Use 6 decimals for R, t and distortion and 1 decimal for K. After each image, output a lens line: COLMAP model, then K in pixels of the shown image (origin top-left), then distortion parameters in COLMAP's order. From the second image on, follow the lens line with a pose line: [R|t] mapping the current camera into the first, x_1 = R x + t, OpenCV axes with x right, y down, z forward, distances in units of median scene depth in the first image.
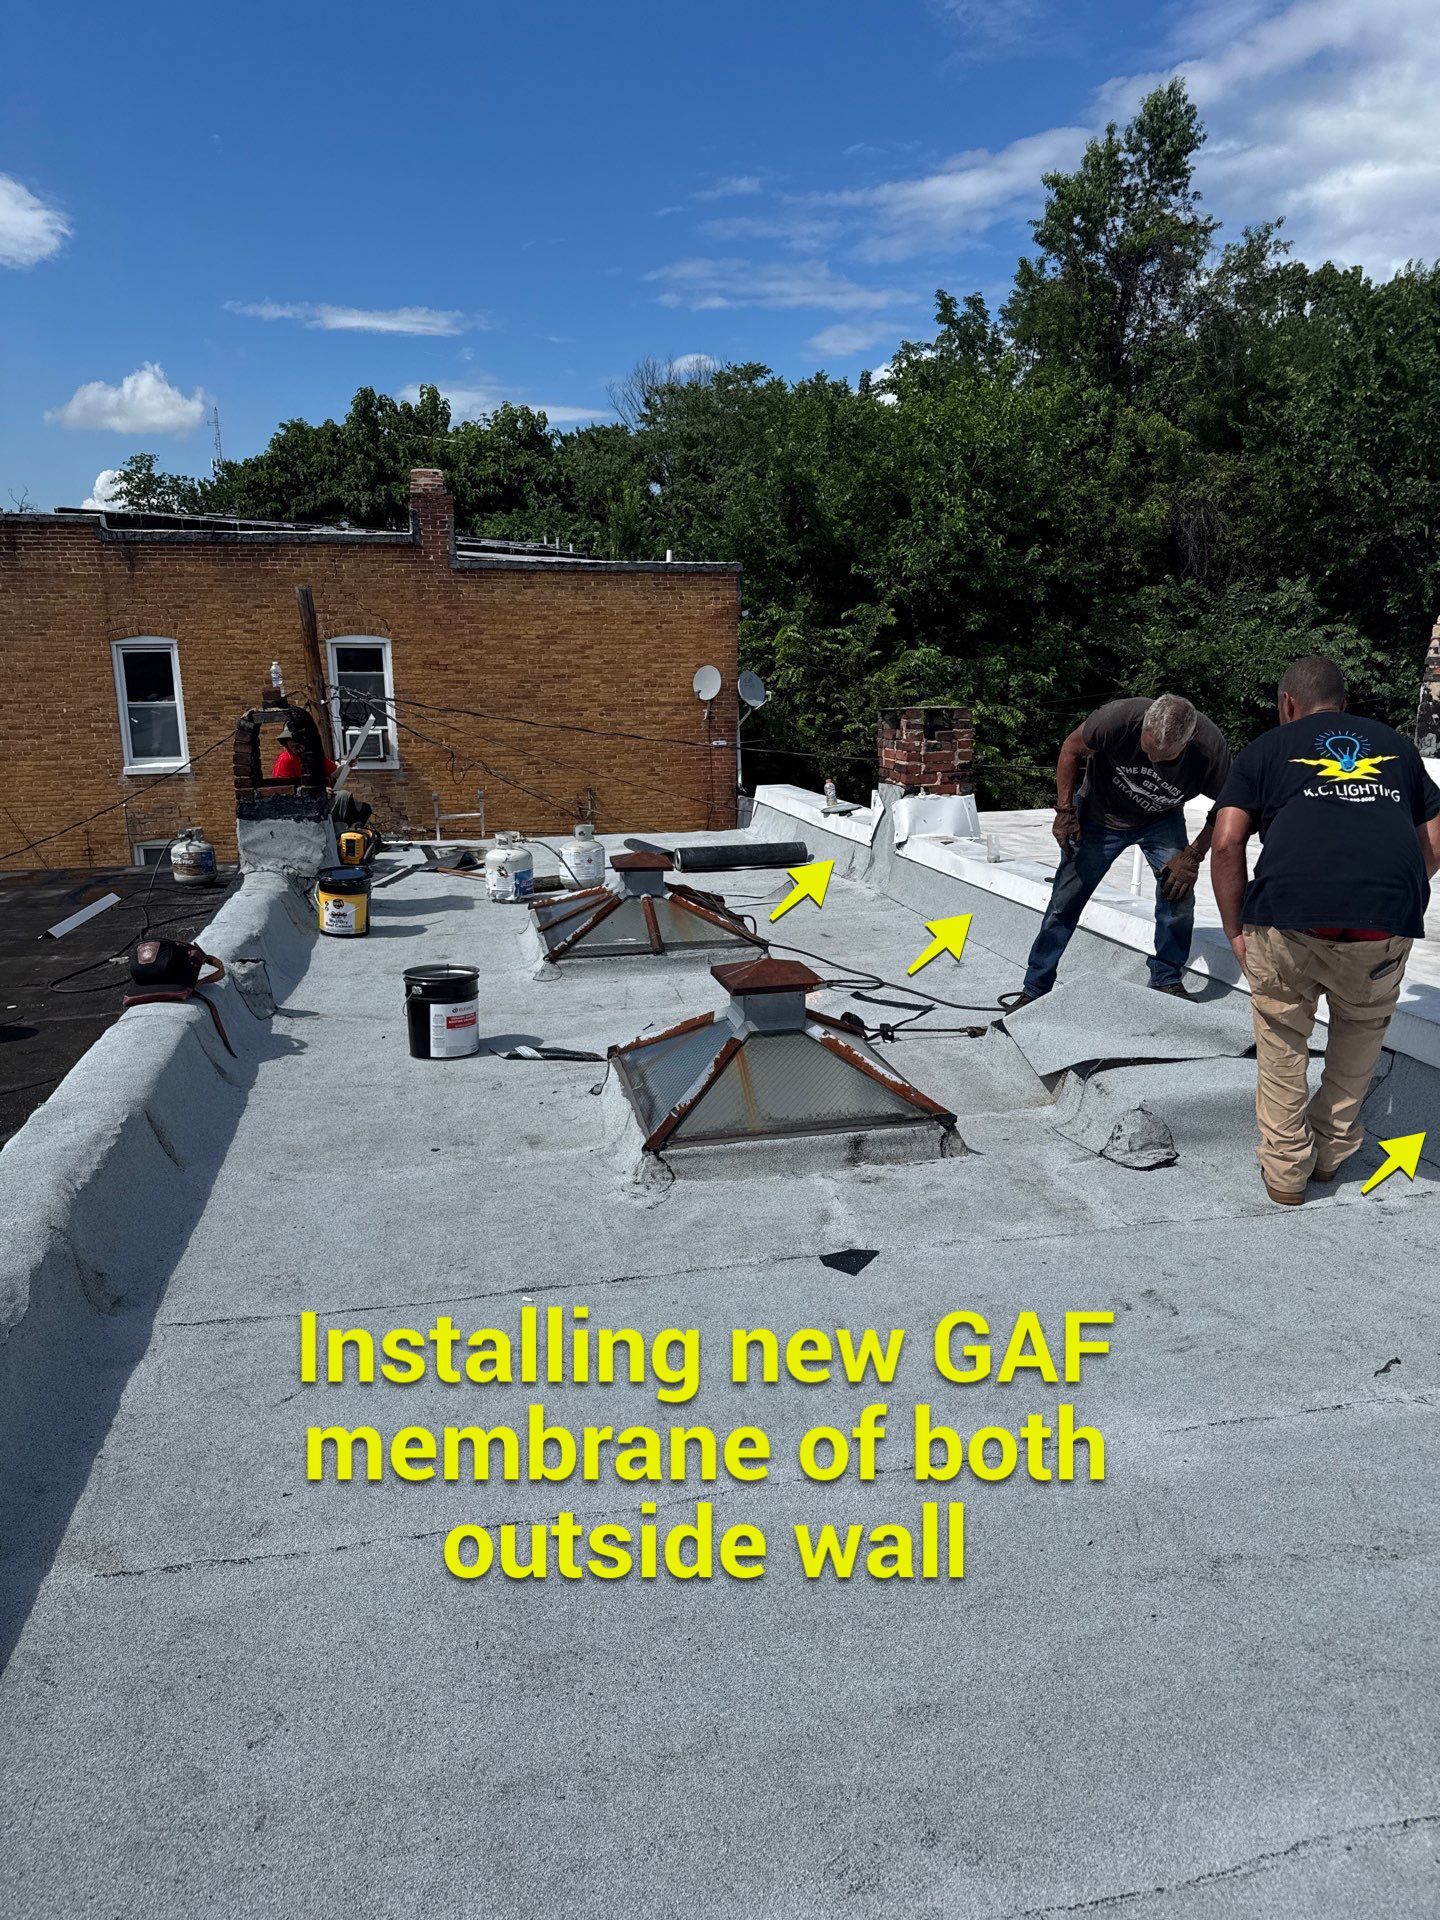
lens RADIAL K [[1358.2, 0, 729.9], [0, 1358.2, 952.4], [0, 0, 1]] dist [0.048464, -0.061654]
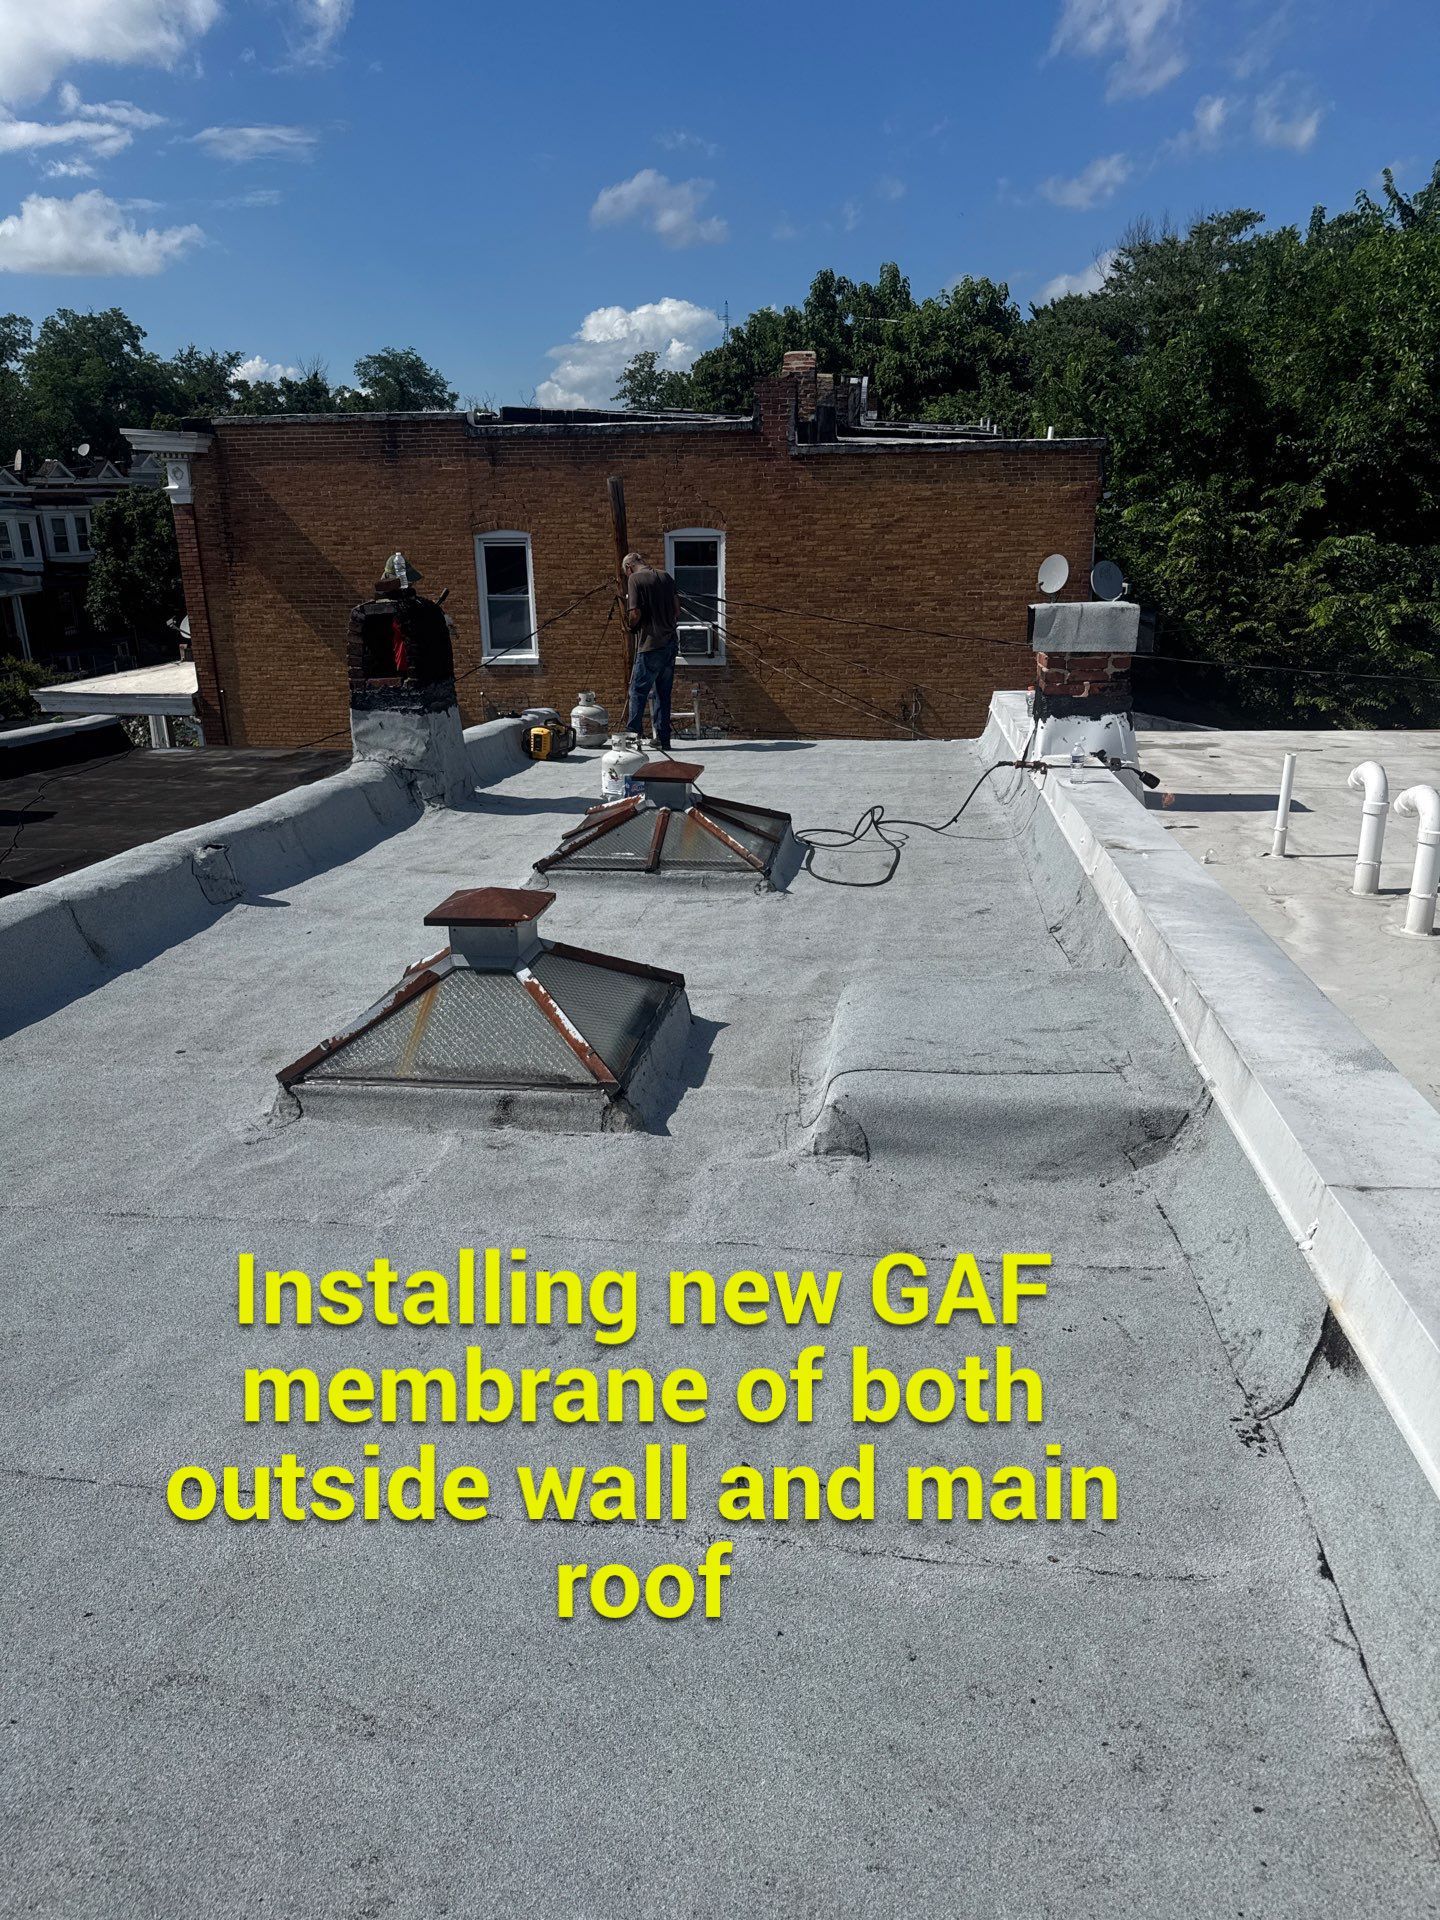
lens RADIAL K [[1358.2, 0, 715.6], [0, 1358.2, 964.4], [0, 0, 1]] dist [0.048464, -0.061654]
pose [[0.938326, 0.099195, -0.331217, 0.102827], [-0.071811, 0.992984, 0.093947, -0.008807], [0.338212, -0.064368, 0.938866, 0.043610]]
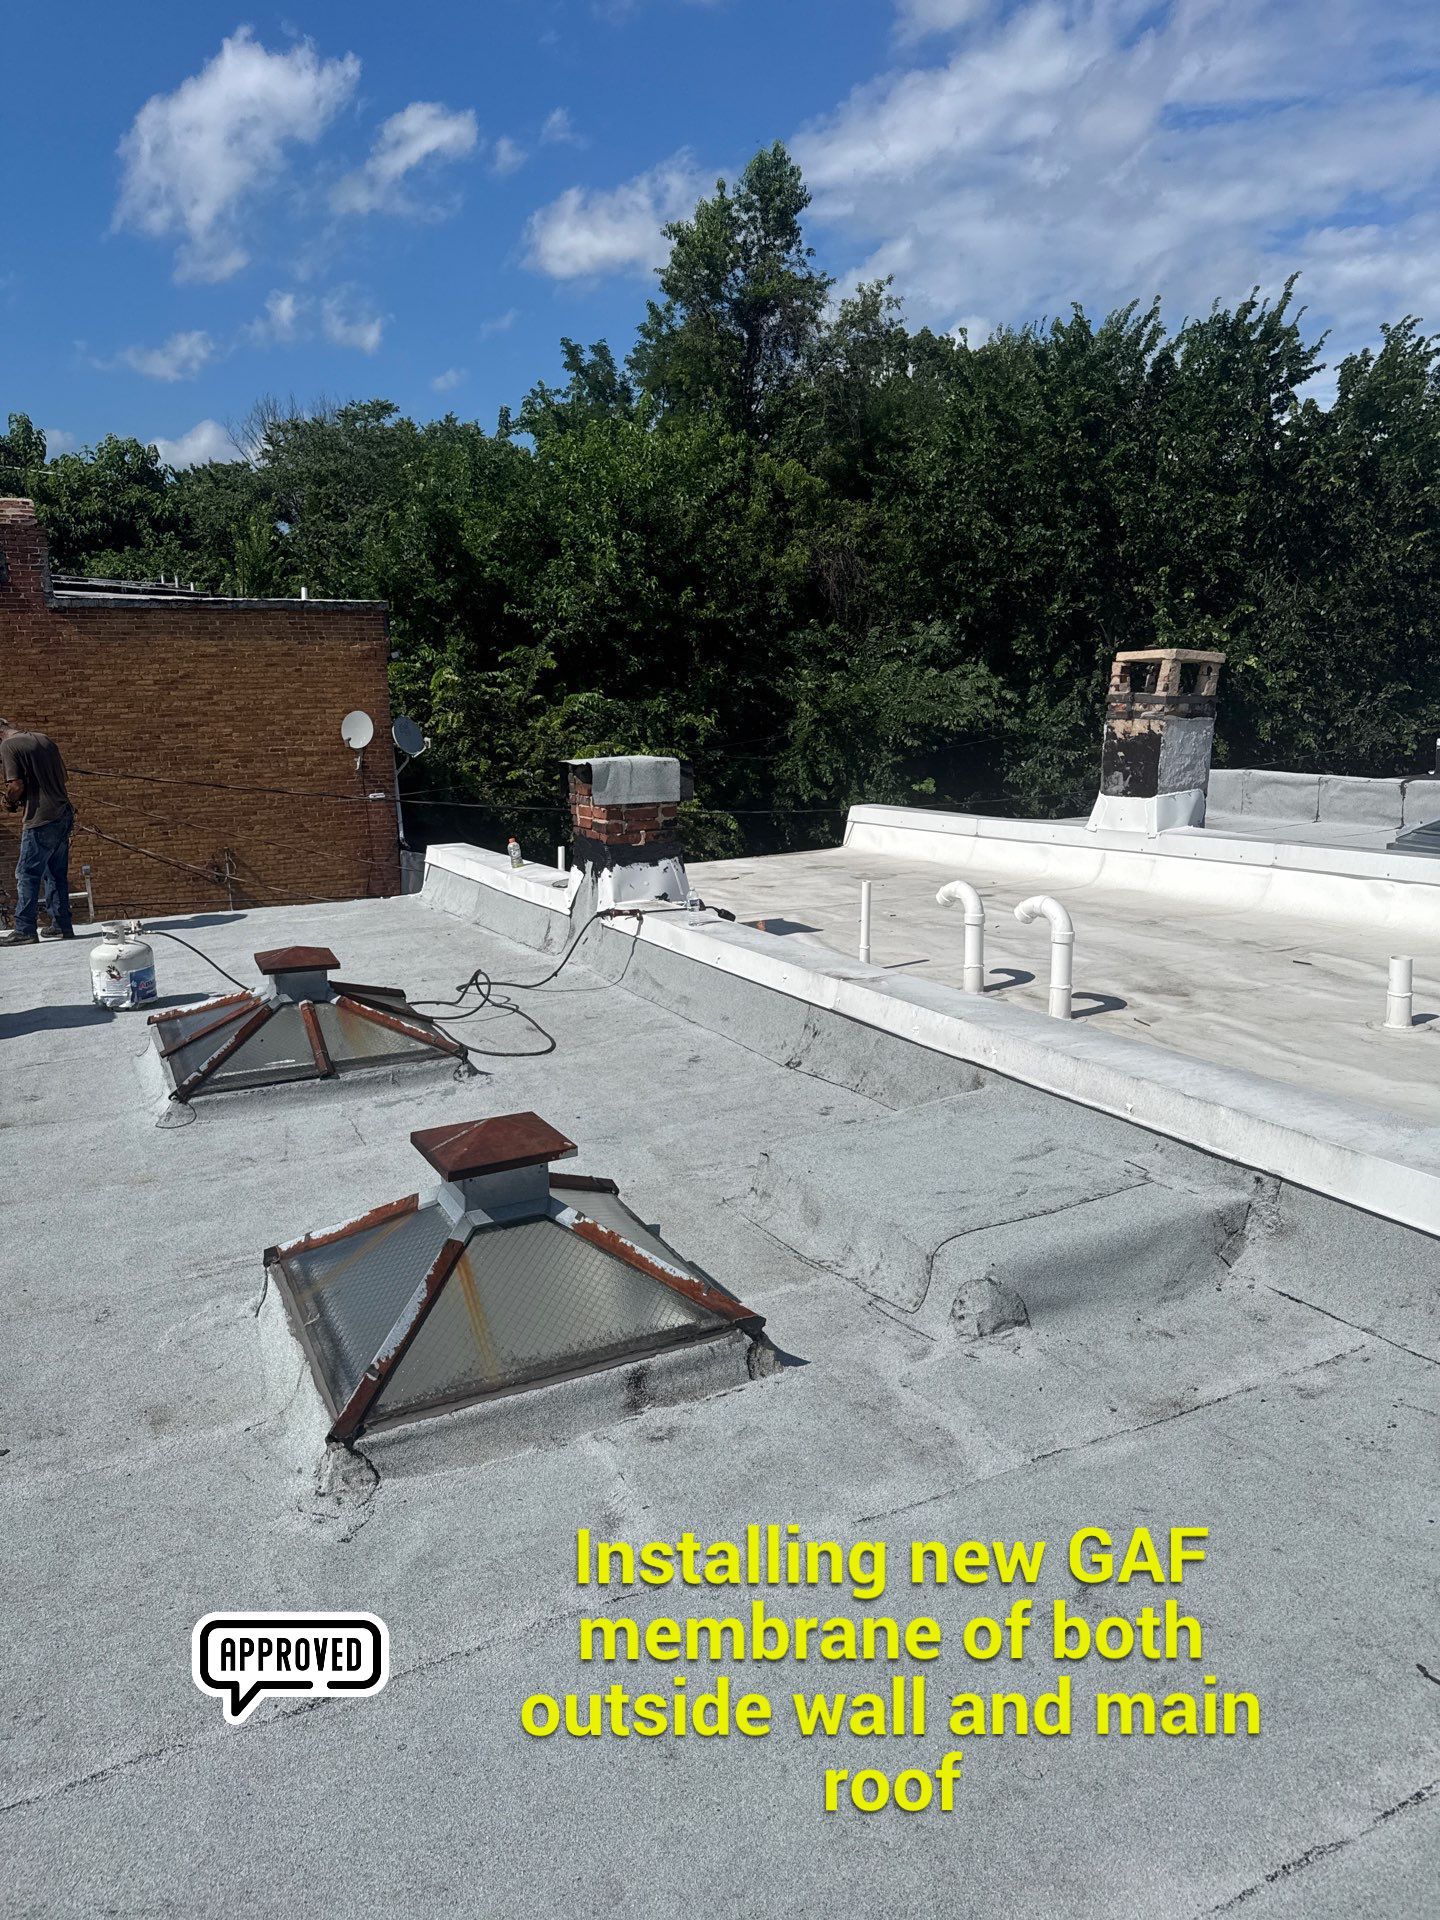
lens RADIAL K [[1345.7, 0, 712.8], [0, 1345.7, 957.0], [0, 0, 1]] dist [0.044960, -0.058107]
pose [[0.970862, -0.060077, 0.231986, -0.004016], [0.065813, 0.997686, -0.017055, -0.013543], [-0.230425, 0.031826, 0.972570, 0.058946]]
